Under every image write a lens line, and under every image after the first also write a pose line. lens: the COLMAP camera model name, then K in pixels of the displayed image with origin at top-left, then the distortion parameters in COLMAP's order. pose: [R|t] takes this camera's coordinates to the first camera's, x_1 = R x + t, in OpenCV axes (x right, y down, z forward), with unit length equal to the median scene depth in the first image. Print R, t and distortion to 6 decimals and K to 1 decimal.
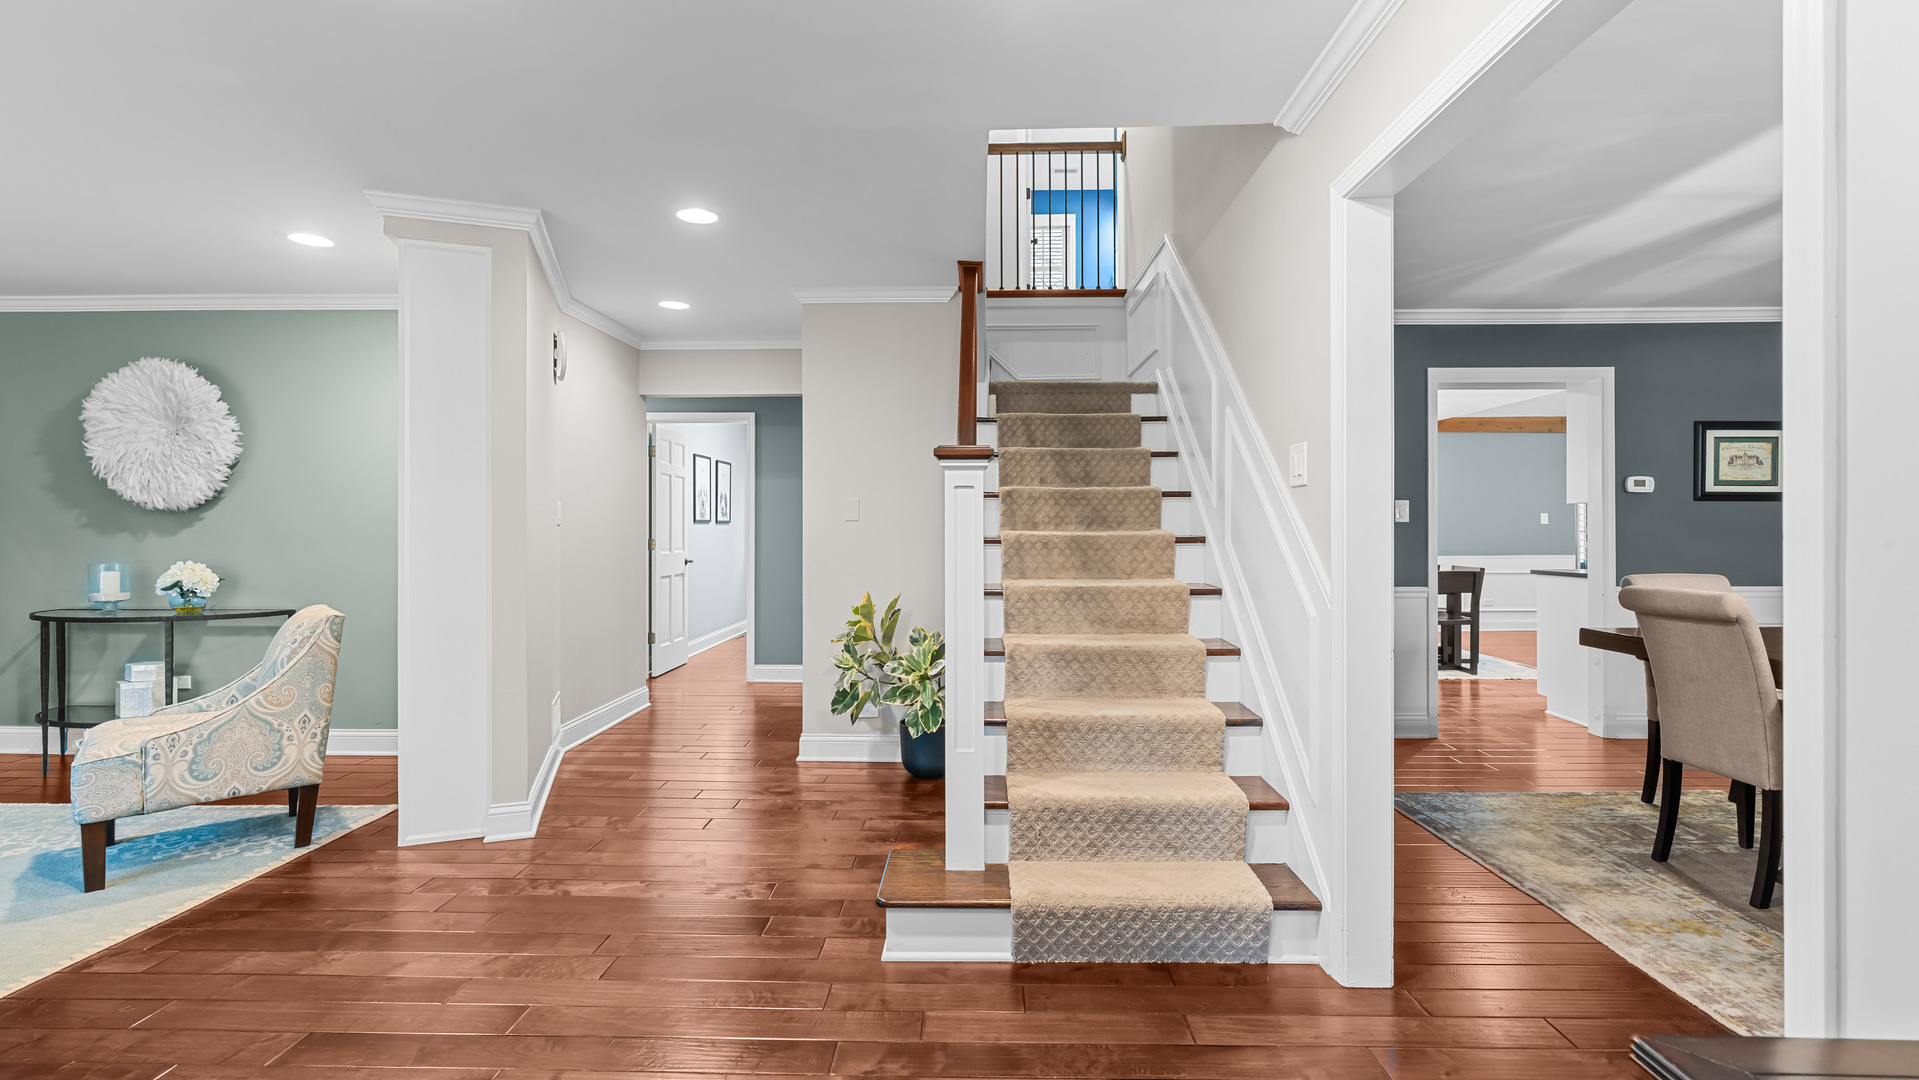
lens RADIAL K [[862.6, 0, 960.6], [0, 862.6, 528.6], [0, 0, 1]] dist [-0.002962, 0.000554]
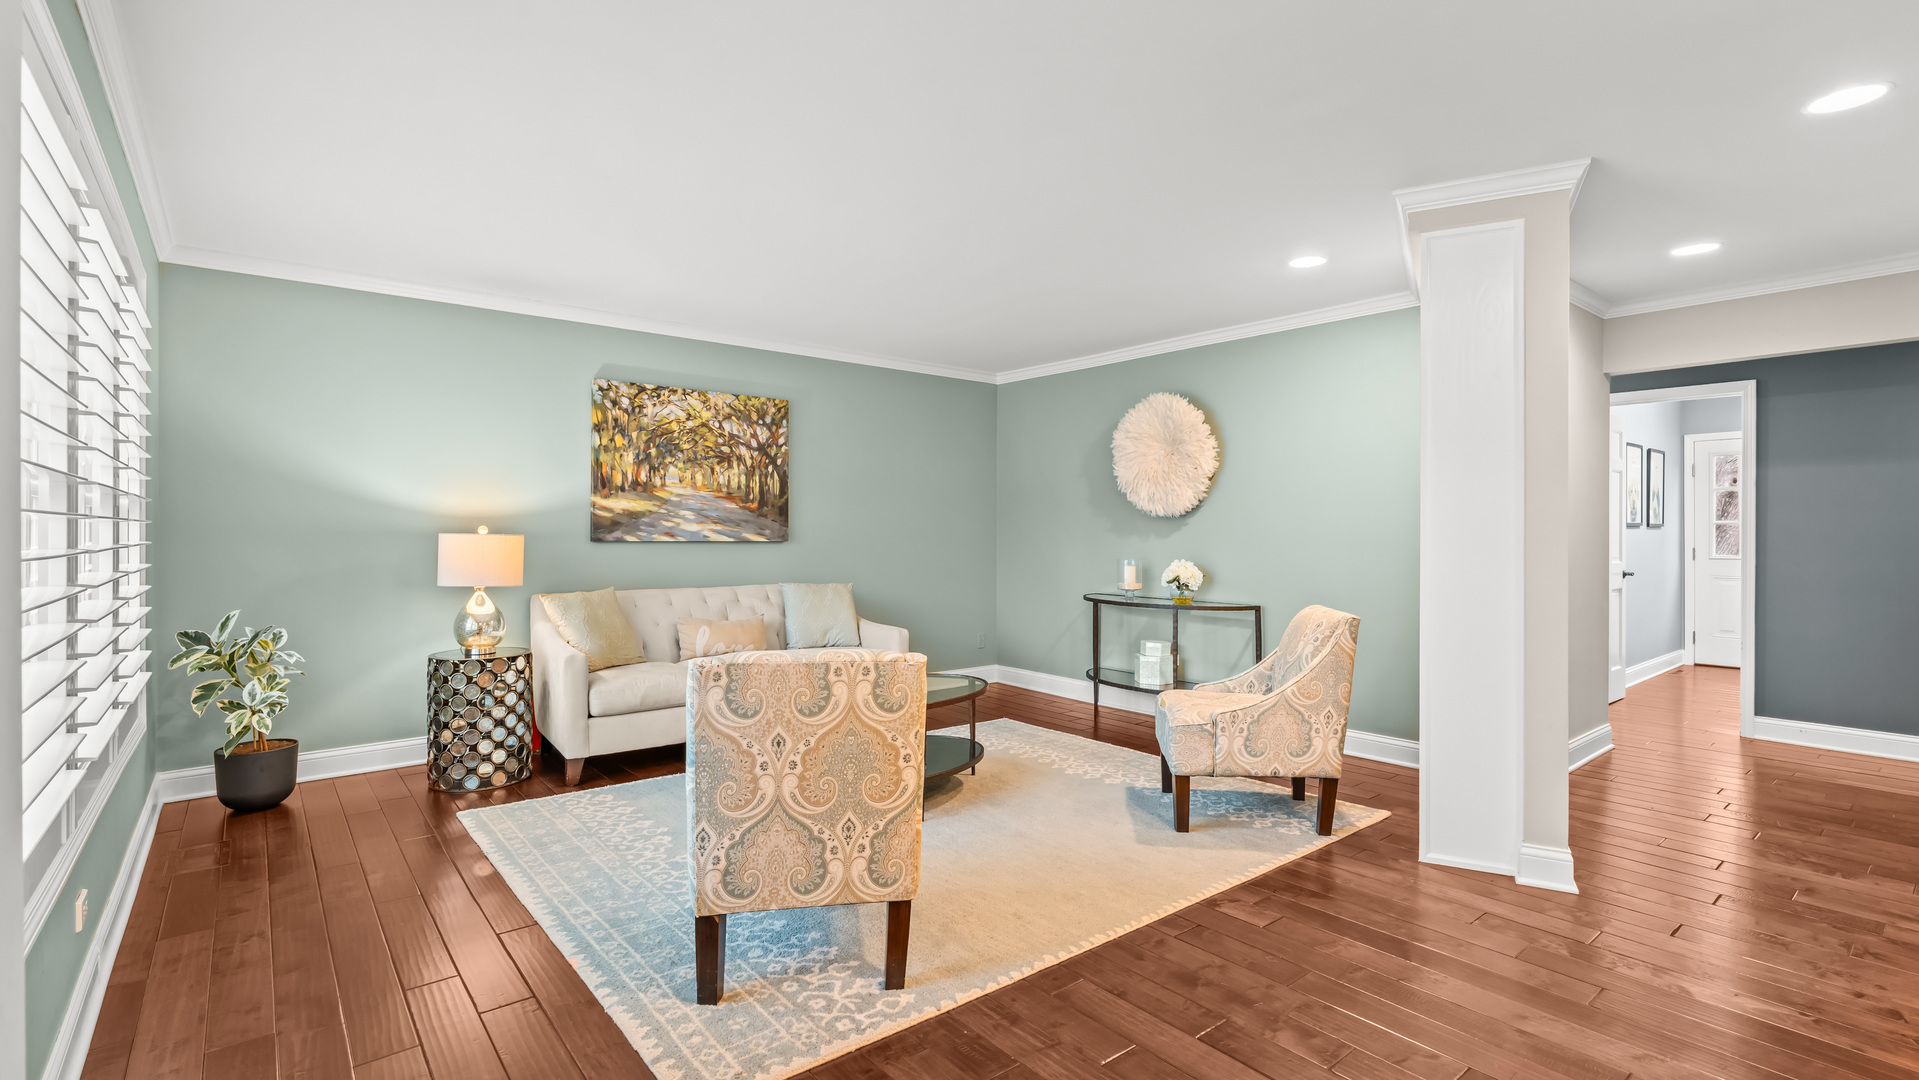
lens RADIAL K [[873.3, 0, 968.0], [0, 873.3, 535.7], [0, 0, 1]] dist [-0.002945, -0.000149]
pose [[0.654429, 0.006770, -0.756094, -0.240263], [-0.004161, 0.999977, 0.005353, -0.000623], [0.756112, -0.000358, 0.654442, -0.026666]]
